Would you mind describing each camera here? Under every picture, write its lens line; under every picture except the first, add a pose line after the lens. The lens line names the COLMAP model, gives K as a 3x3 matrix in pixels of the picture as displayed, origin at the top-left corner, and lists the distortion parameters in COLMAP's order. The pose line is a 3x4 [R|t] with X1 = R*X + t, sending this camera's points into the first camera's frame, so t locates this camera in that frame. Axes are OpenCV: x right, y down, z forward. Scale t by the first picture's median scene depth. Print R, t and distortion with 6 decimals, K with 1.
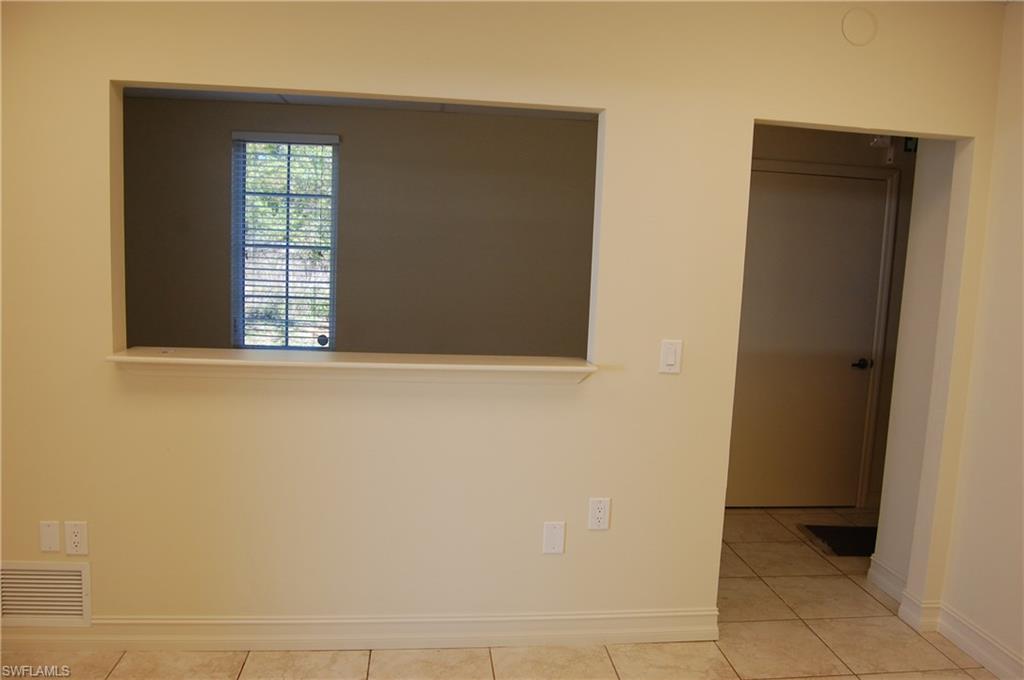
lens RADIAL K [[798.1, 0, 513.9], [0, 798.1, 344.6], [0, 0, 1]] dist [-0.072317, 0.010946]
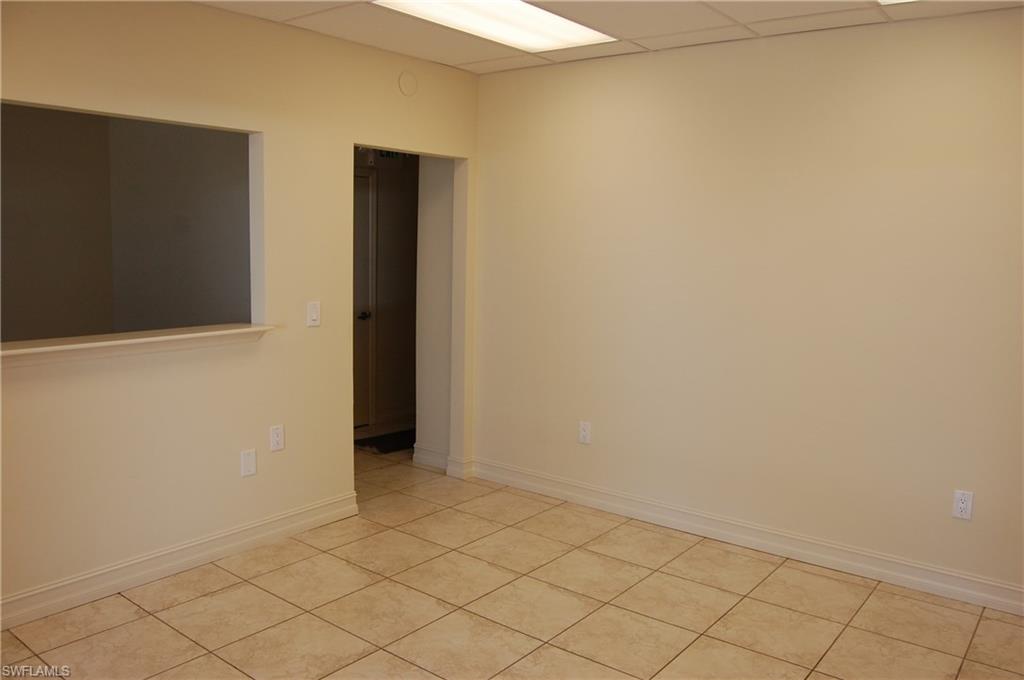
lens RADIAL K [[798.1, 0, 513.9], [0, 798.1, 344.6], [0, 0, 1]] dist [-0.072317, 0.010946]
pose [[0.709521, -0.119026, 0.694560, -0.487727], [0.098358, 0.992711, 0.069643, 0.005697], [-0.697786, 0.018902, 0.716056, -0.209562]]
